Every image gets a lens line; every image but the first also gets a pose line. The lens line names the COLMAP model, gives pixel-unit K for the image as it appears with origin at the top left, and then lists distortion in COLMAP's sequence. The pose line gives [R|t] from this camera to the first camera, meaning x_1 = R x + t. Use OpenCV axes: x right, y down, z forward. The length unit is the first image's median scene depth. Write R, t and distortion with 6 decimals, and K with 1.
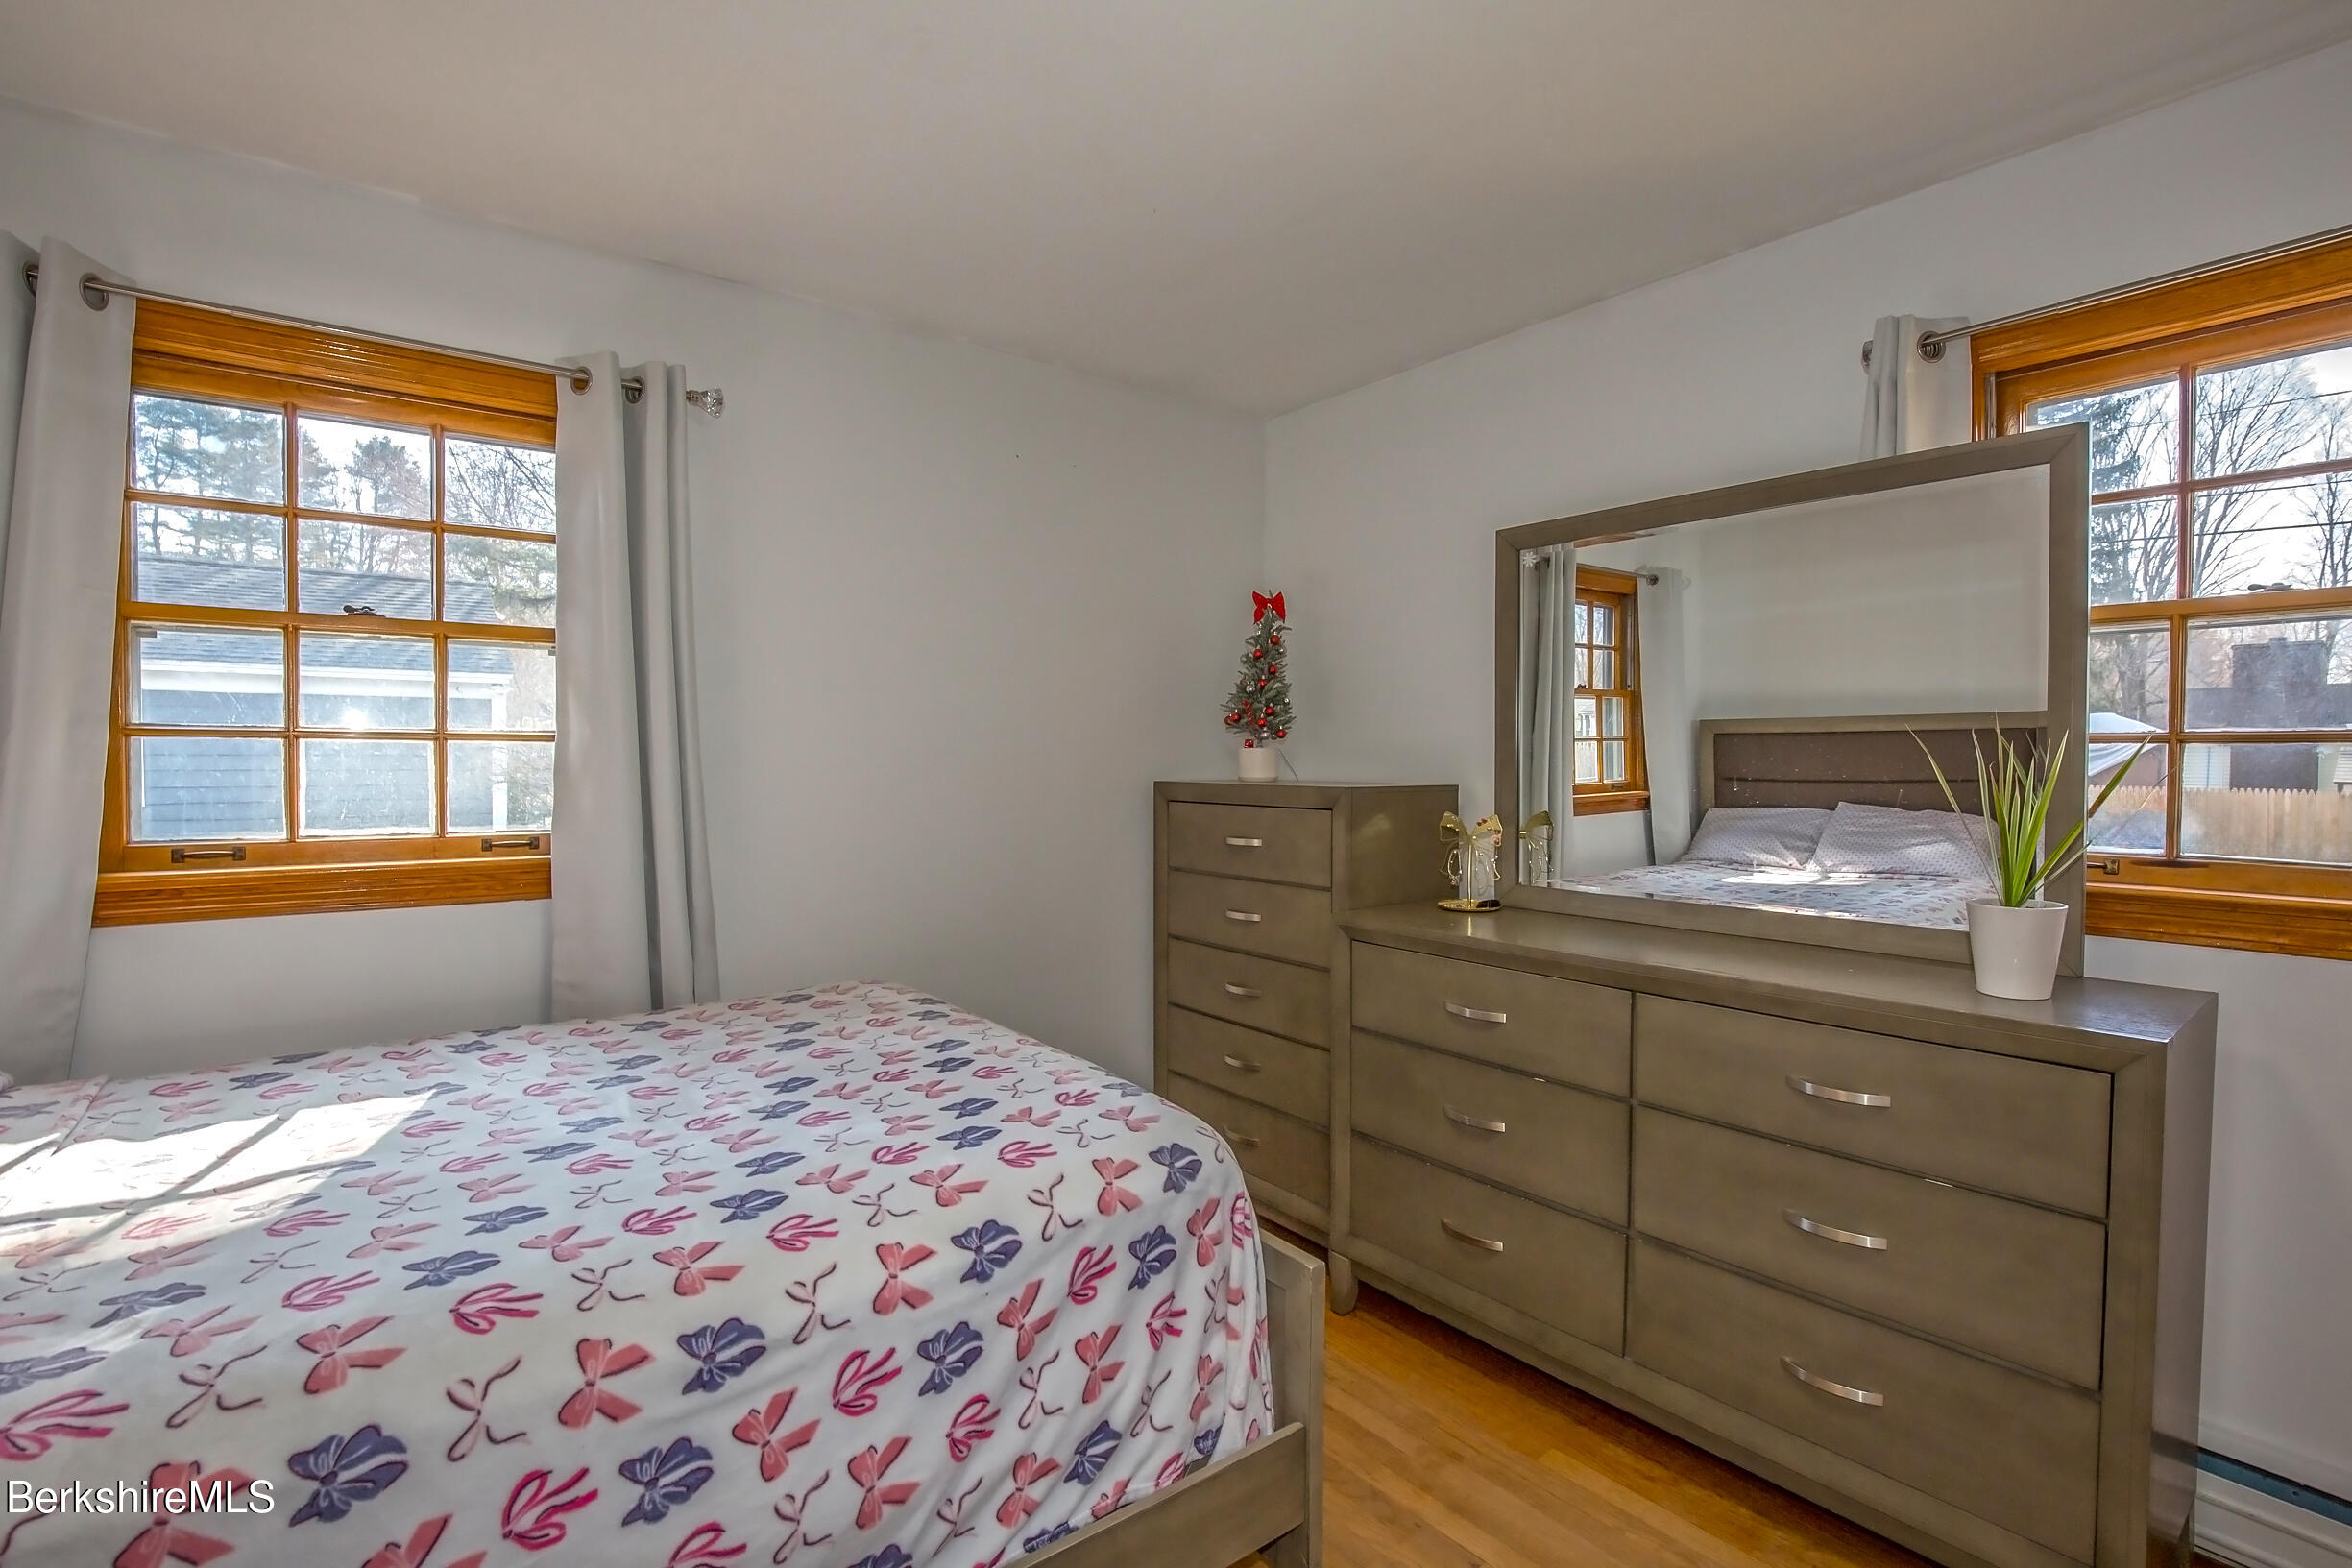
lens RADIAL K [[1106.8, 0, 1190.7], [0, 1106.8, 787.7], [0, 0, 1]] dist [-0.027780, 0.000986]
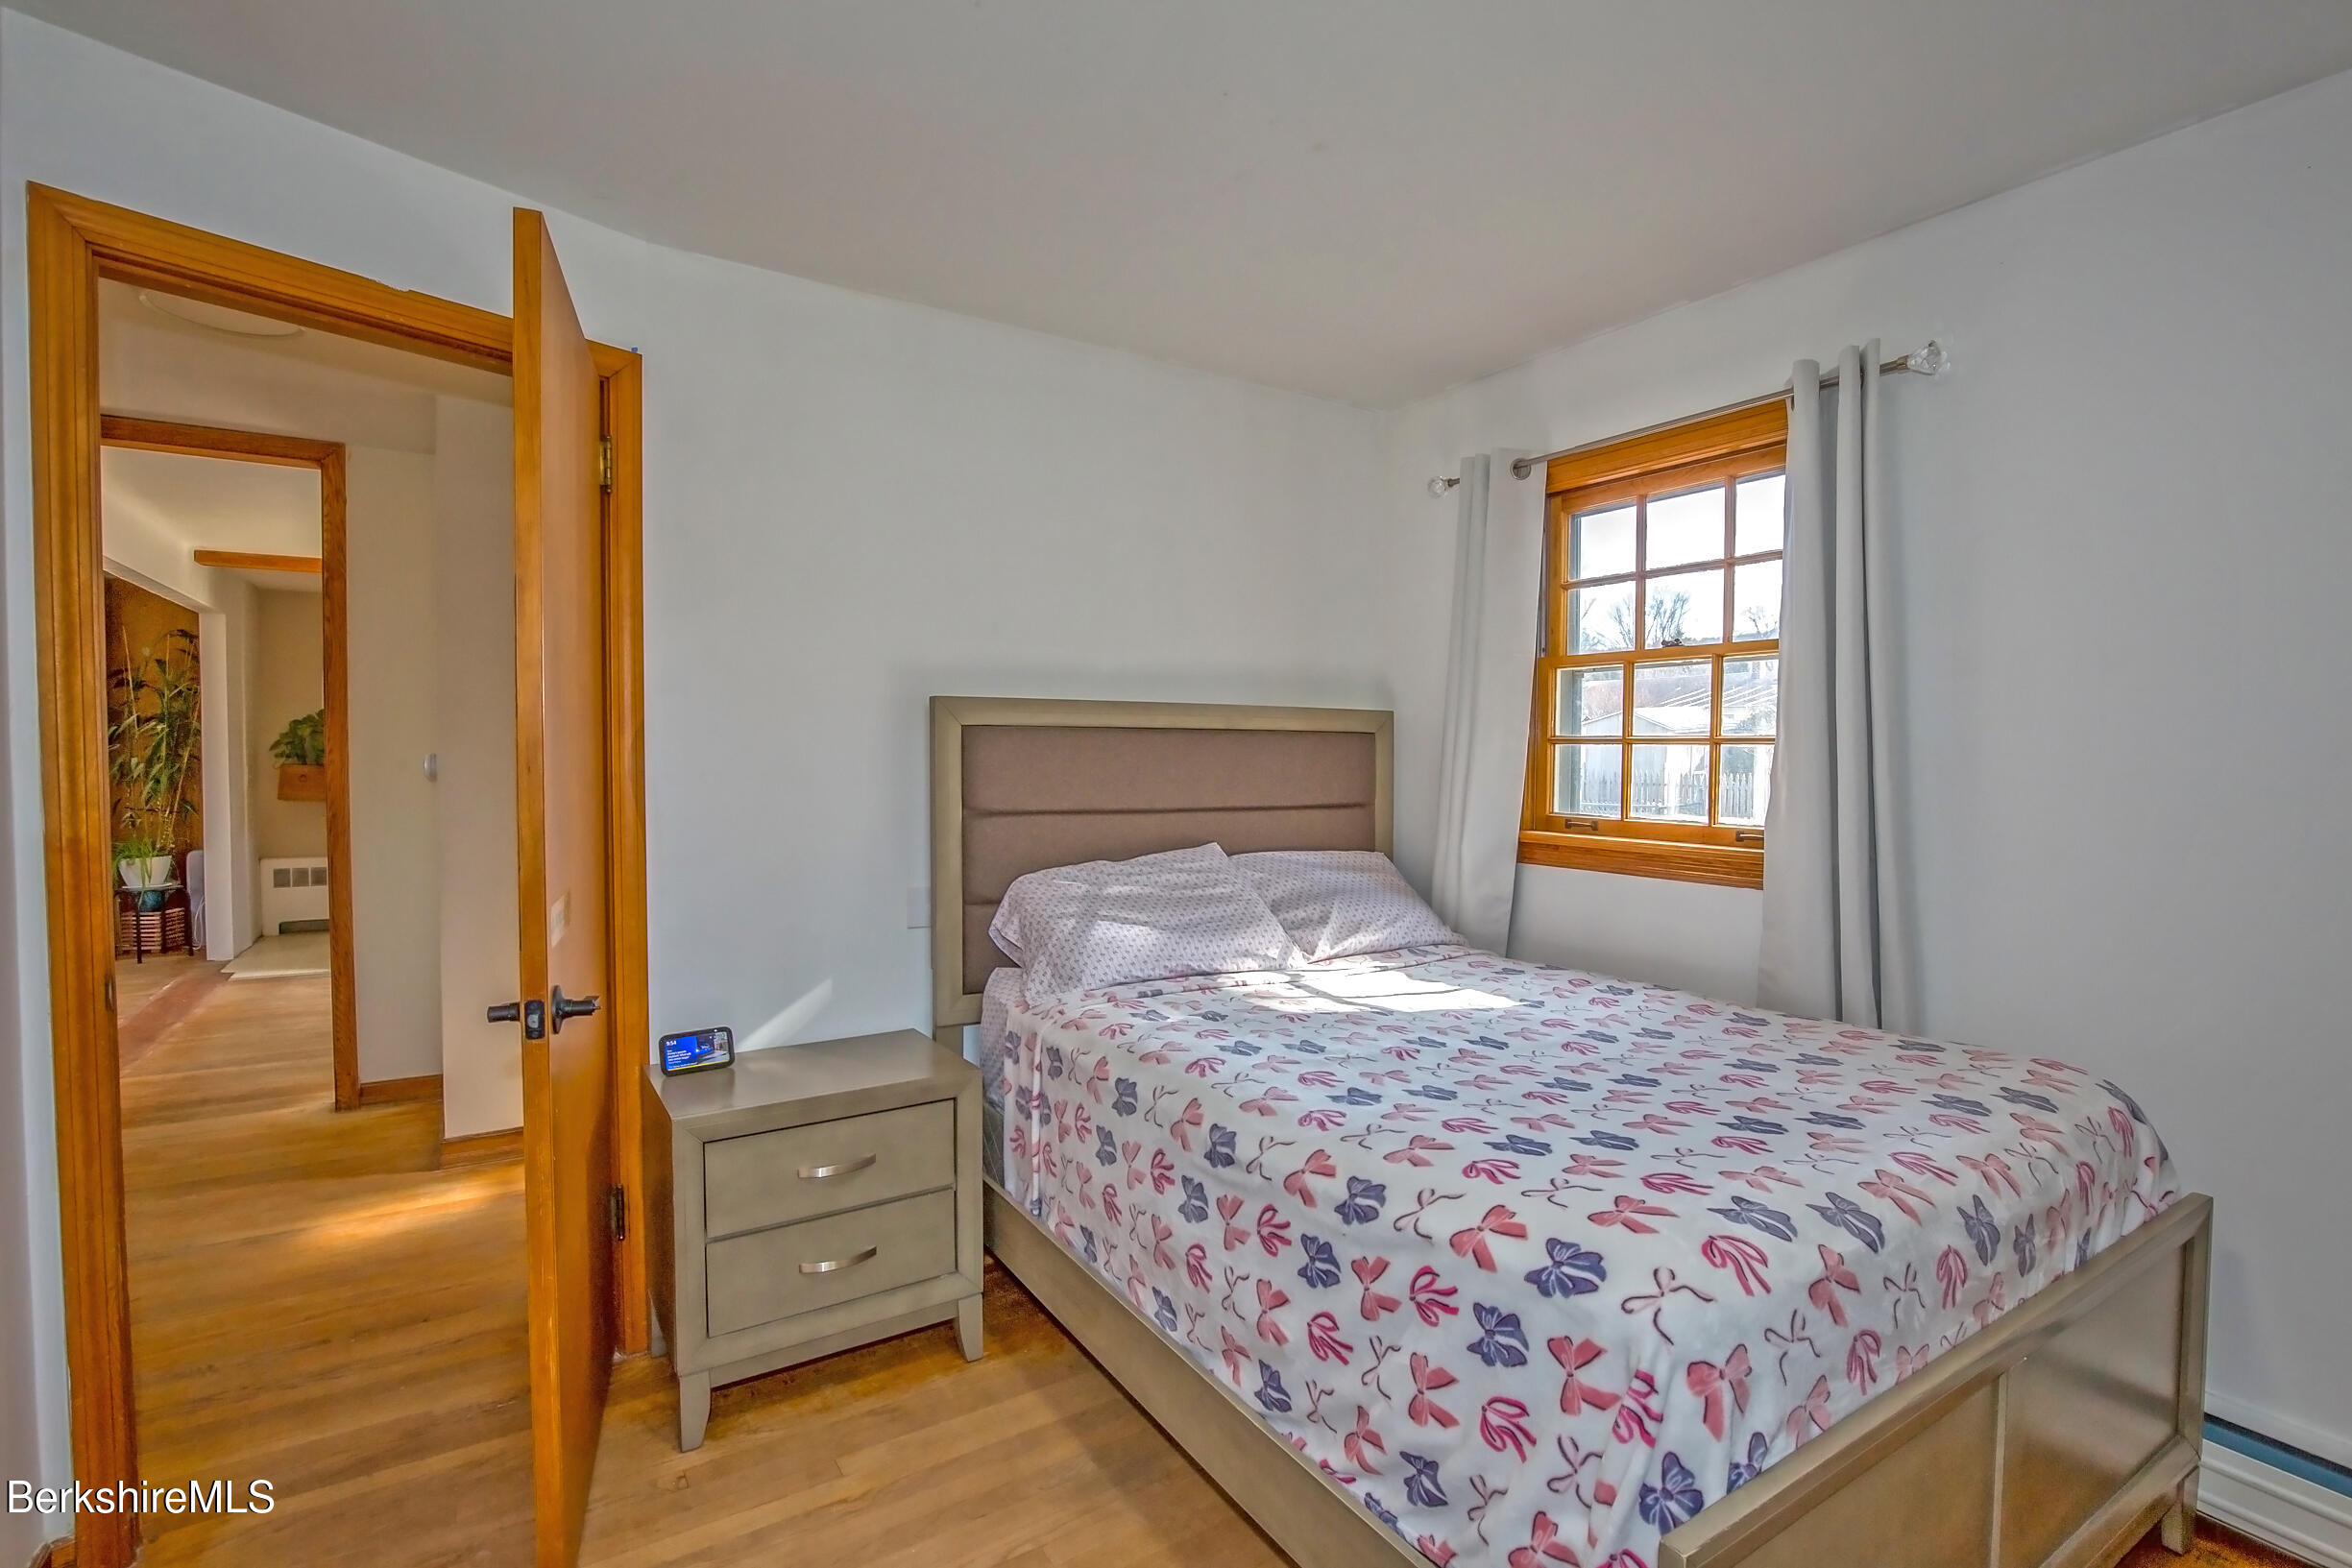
lens RADIAL K [[1106.8, 0, 1190.7], [0, 1106.8, 787.7], [0, 0, 1]] dist [-0.027780, 0.000986]
pose [[-0.102164, 0.027986, -0.994374, 0.697403], [-0.032320, 0.998983, 0.031436, -0.019893], [0.994242, 0.035350, -0.101156, 0.699591]]
